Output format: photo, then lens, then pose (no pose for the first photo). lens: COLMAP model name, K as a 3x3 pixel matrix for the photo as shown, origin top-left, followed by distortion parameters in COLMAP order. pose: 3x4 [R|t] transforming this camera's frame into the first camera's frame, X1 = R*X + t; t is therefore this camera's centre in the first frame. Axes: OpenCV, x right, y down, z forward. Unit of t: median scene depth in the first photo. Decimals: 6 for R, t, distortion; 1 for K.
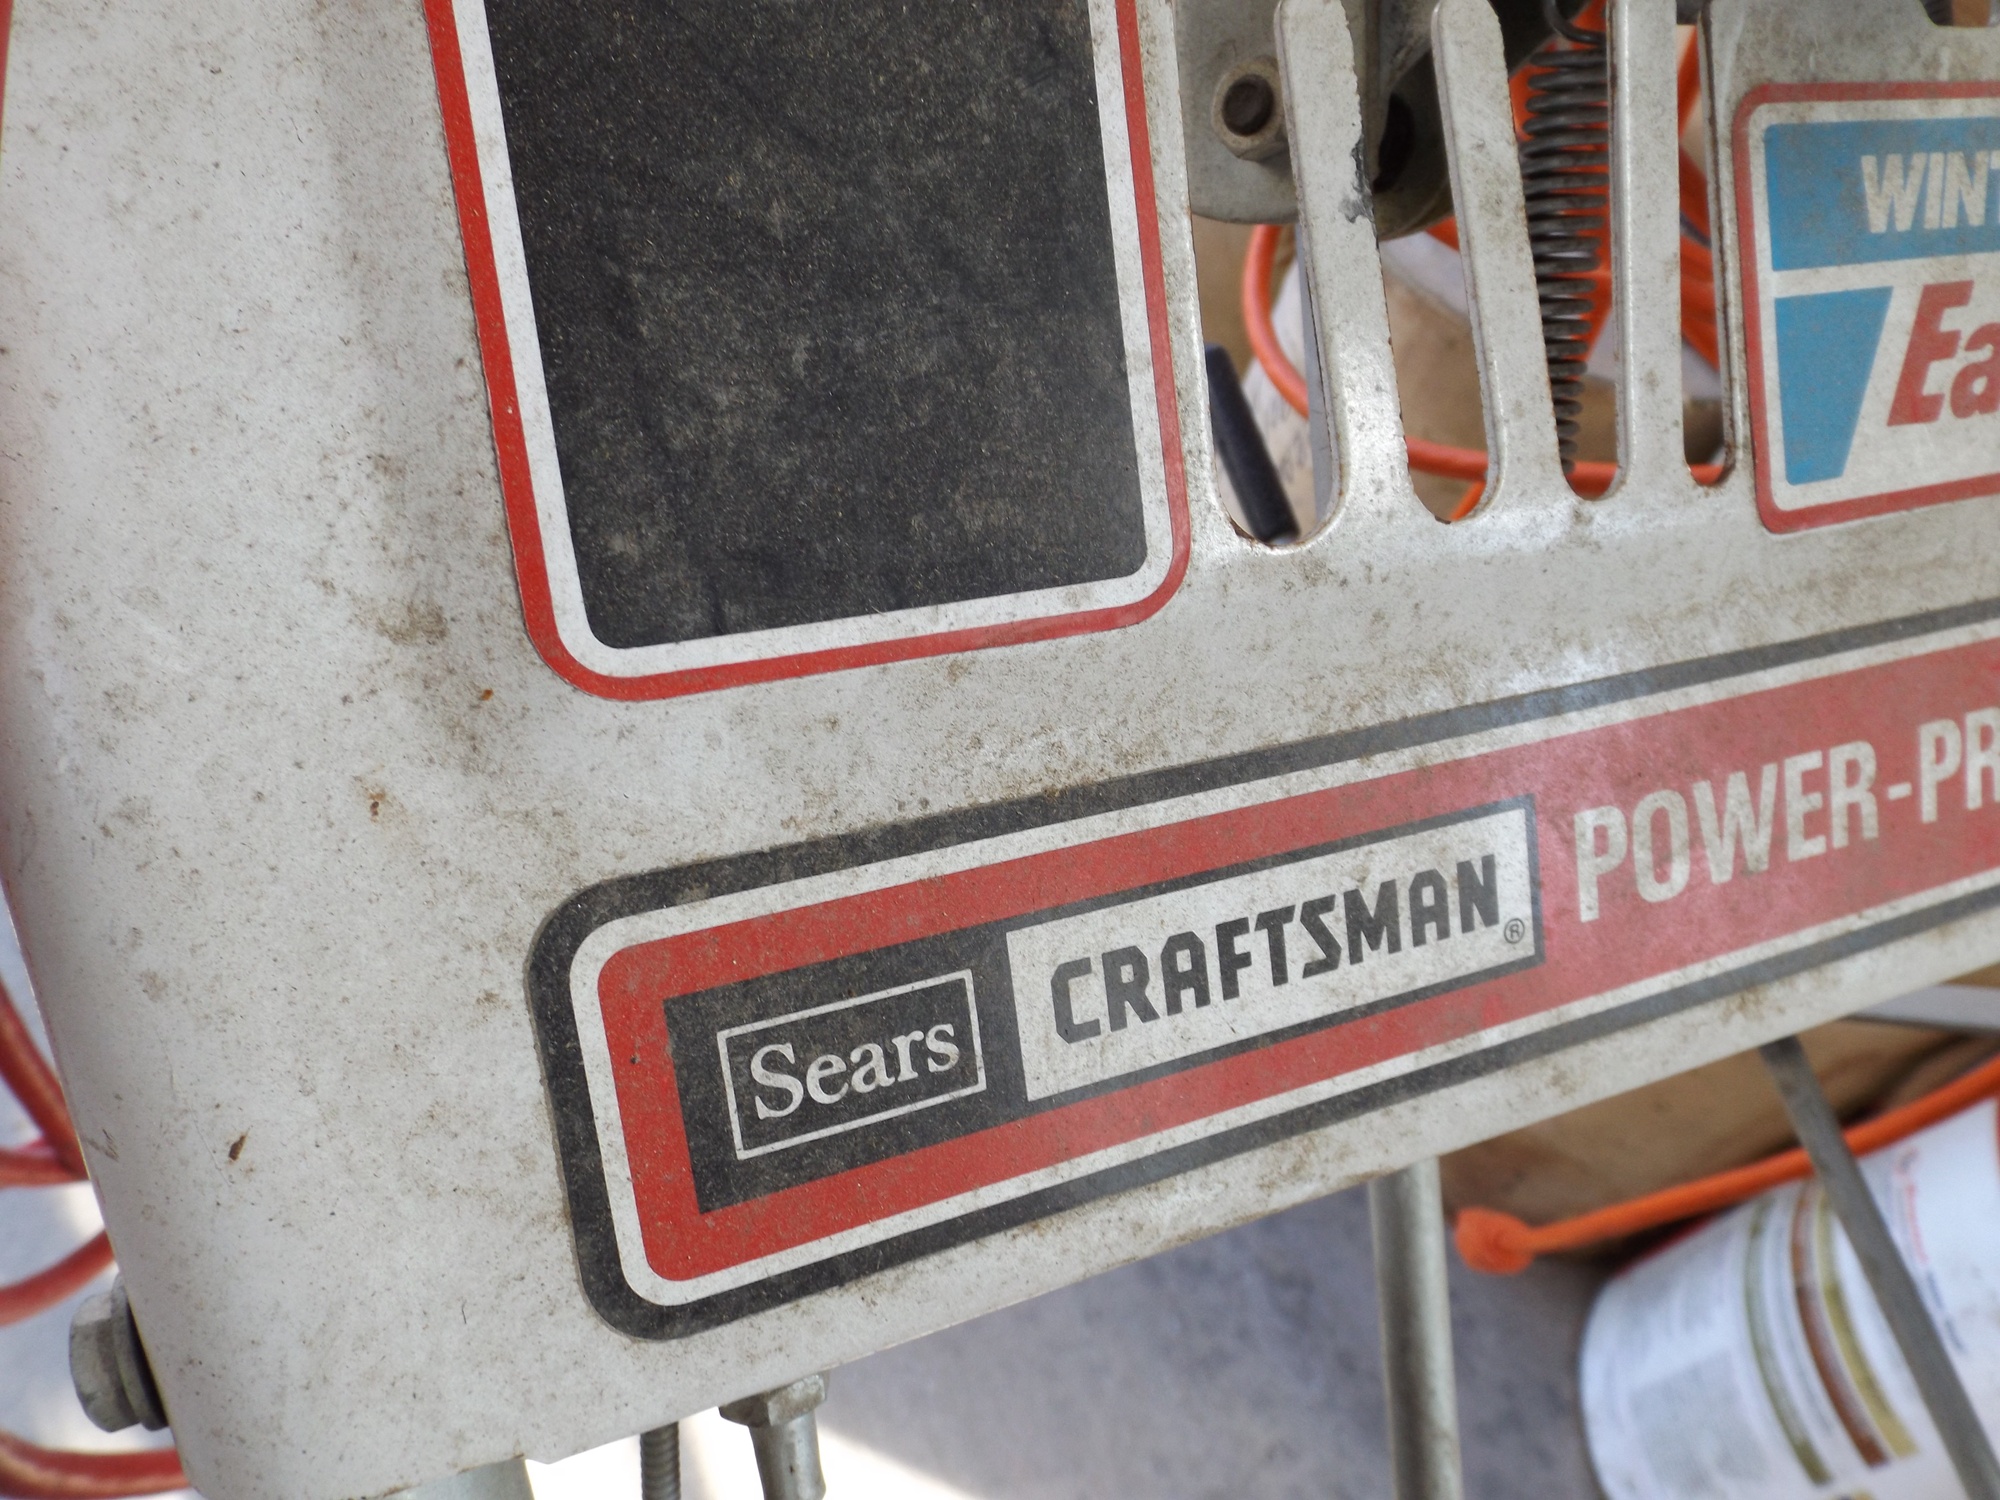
lens RADIAL K [[1475.3, 0, 999.3], [0, 1475.3, 777.2], [0, 0, 1]] dist [0.024156, -0.048938]
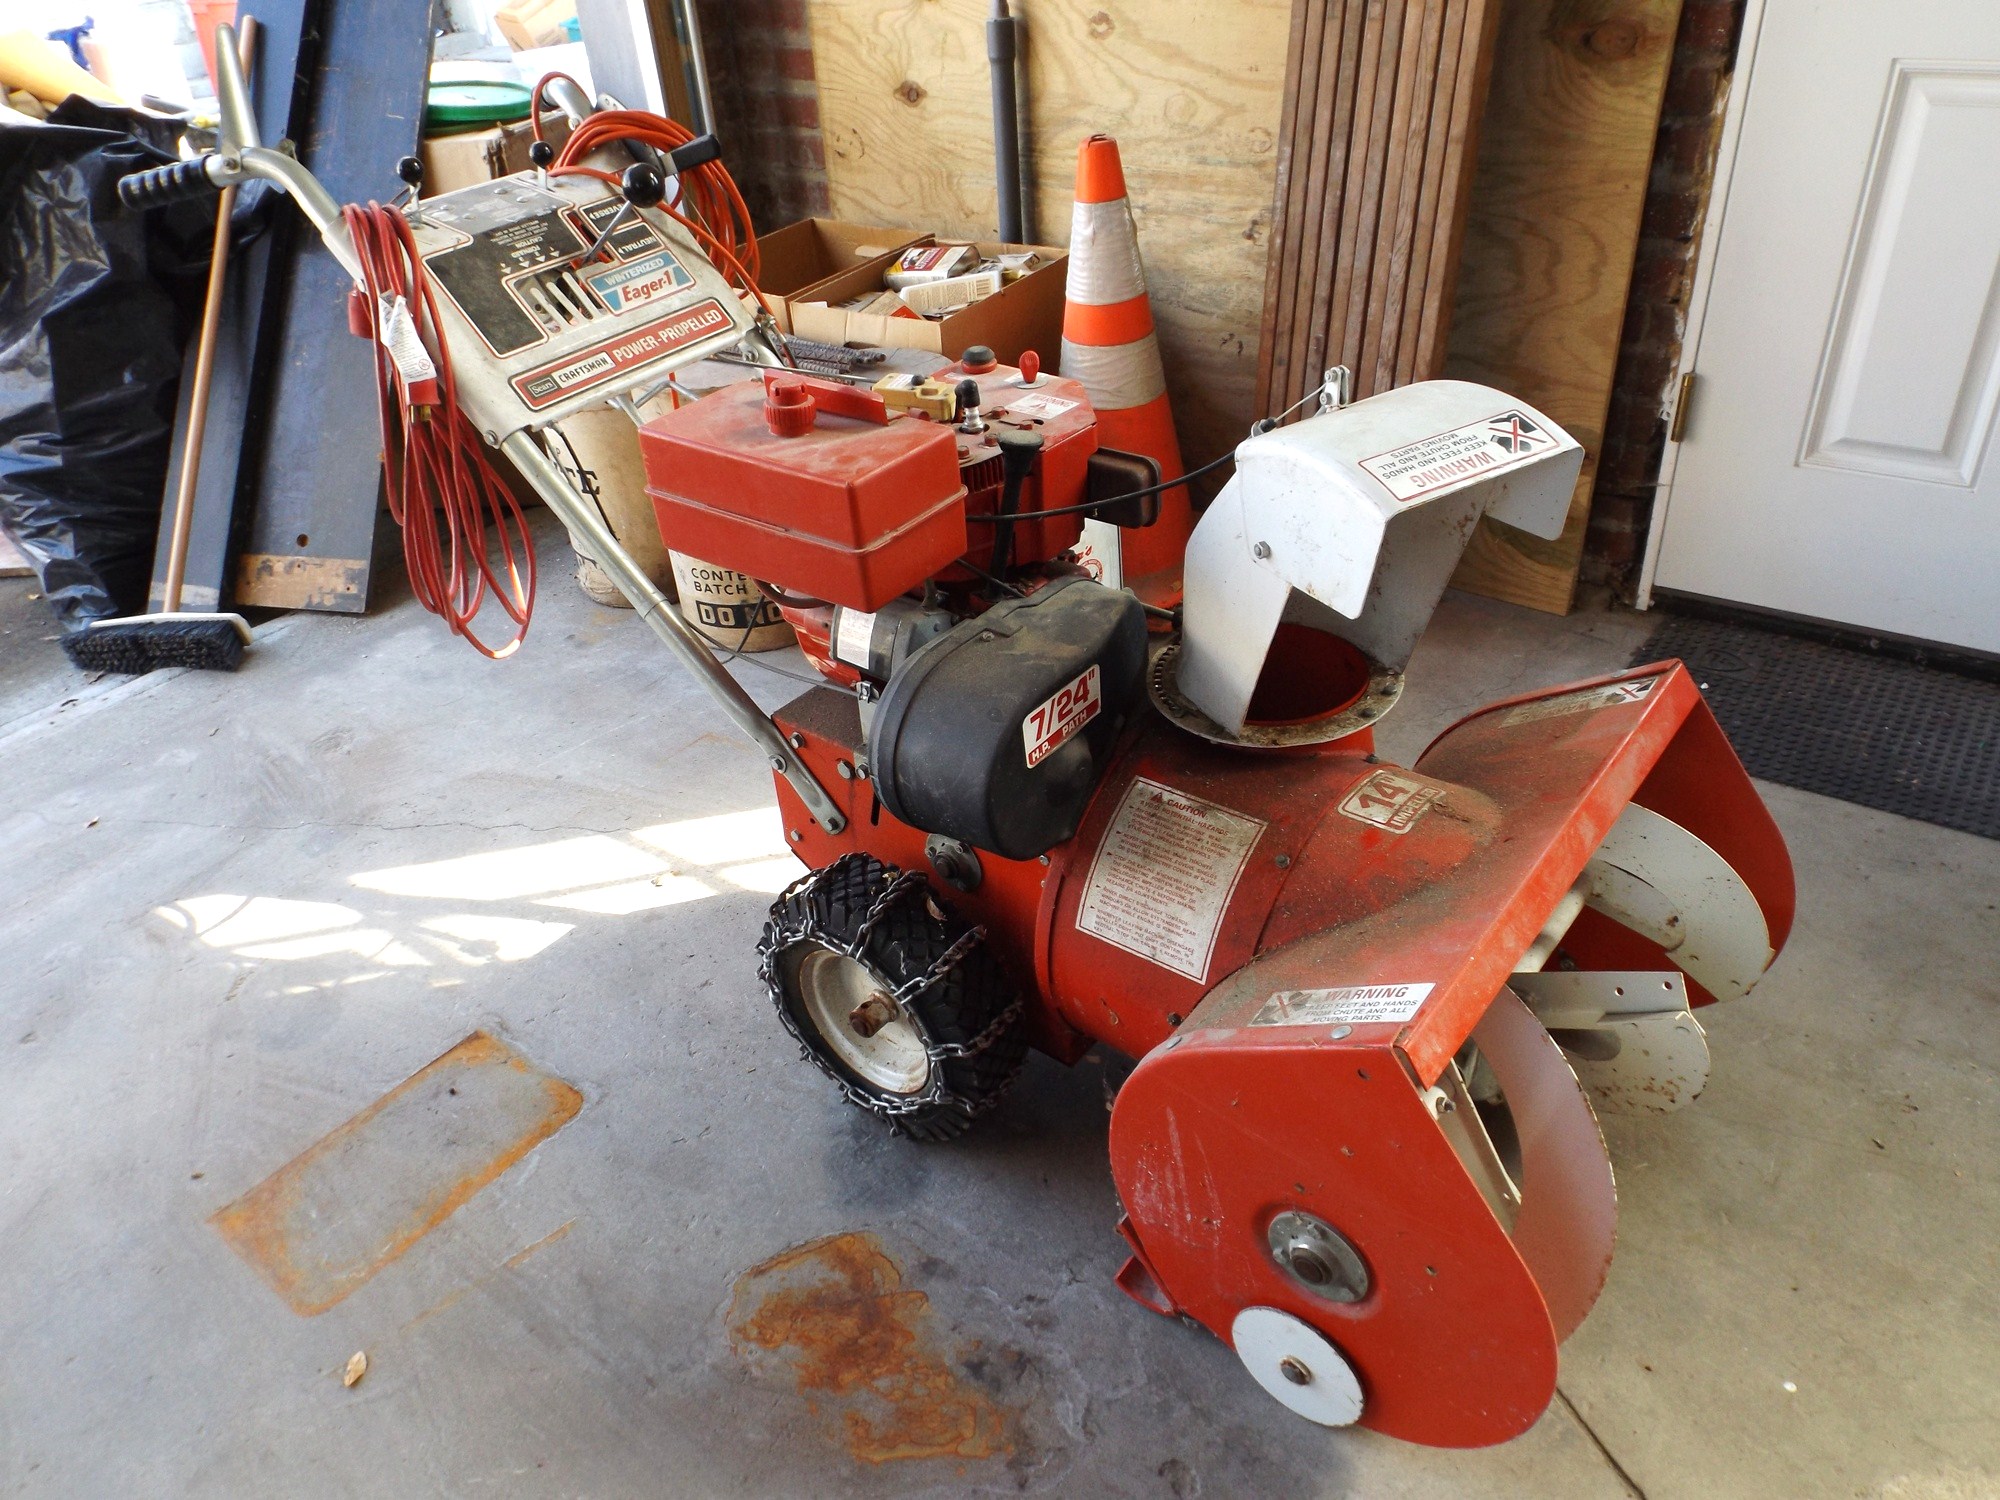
lens RADIAL K [[1454.7, 0, 987.9], [0, 1454.7, 764.1], [0, 0, 1]] dist [0.006863, -0.008198]
pose [[0.830697, -0.503284, 0.238008, -1.207785], [0.549708, 0.809154, -0.207582, 5.891251], [-0.088113, 0.303273, 0.948821, -7.747314]]
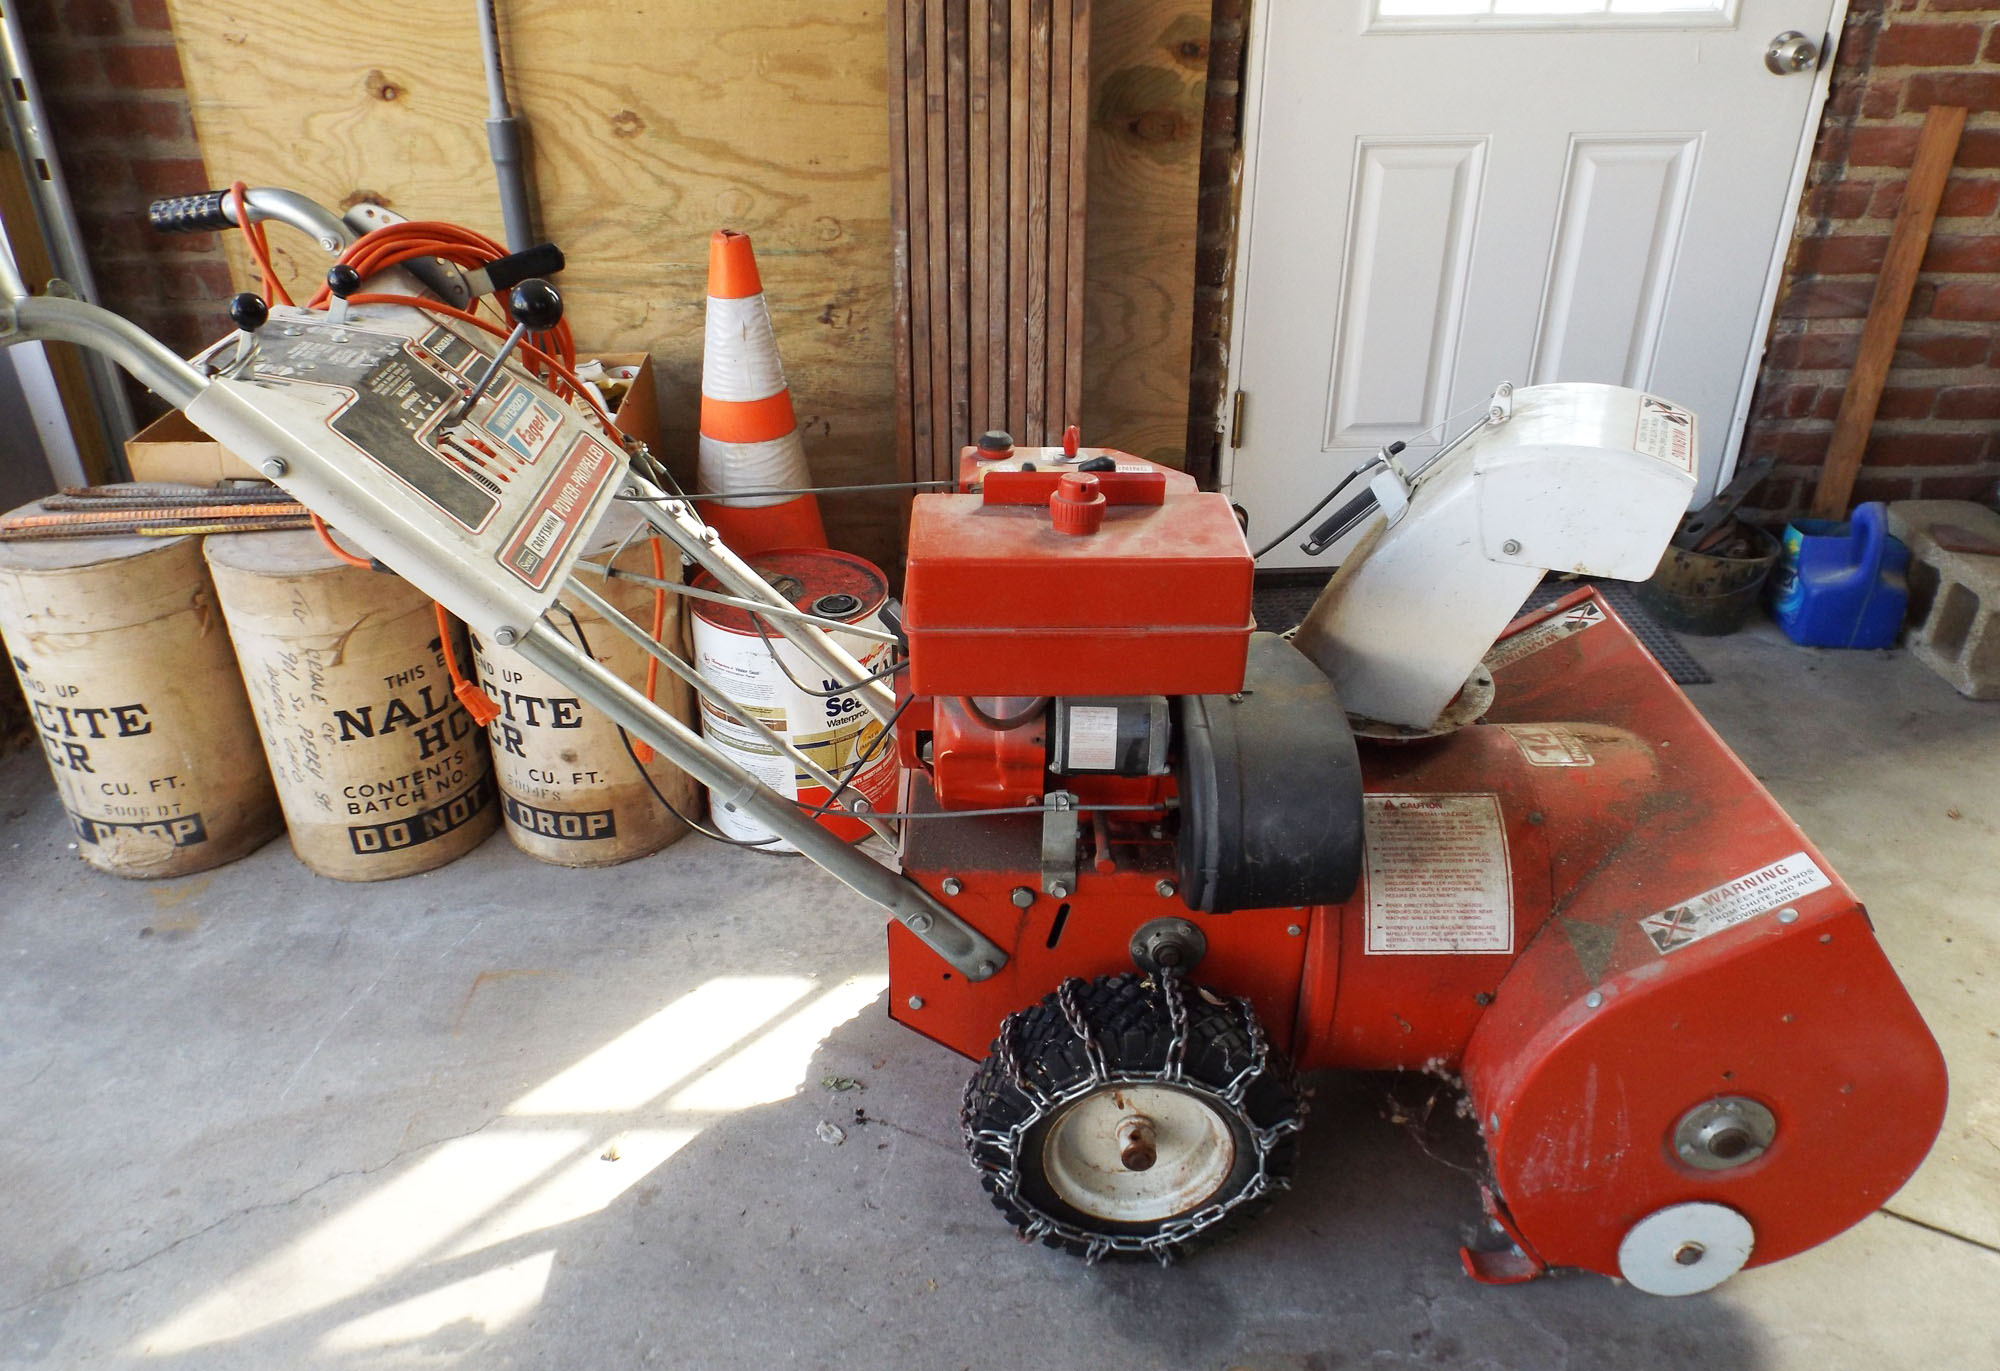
lens RADIAL K [[1456.0, 0, 993.1], [0, 1456.0, 680.5], [0, 0, 1]] dist [0.021832, -0.030060]
pose [[0.356637, -0.631061, 0.688892, -4.842392], [0.784995, 0.602226, 0.145281, 1.358399], [-0.506550, 0.488964, 0.710156, -5.304083]]
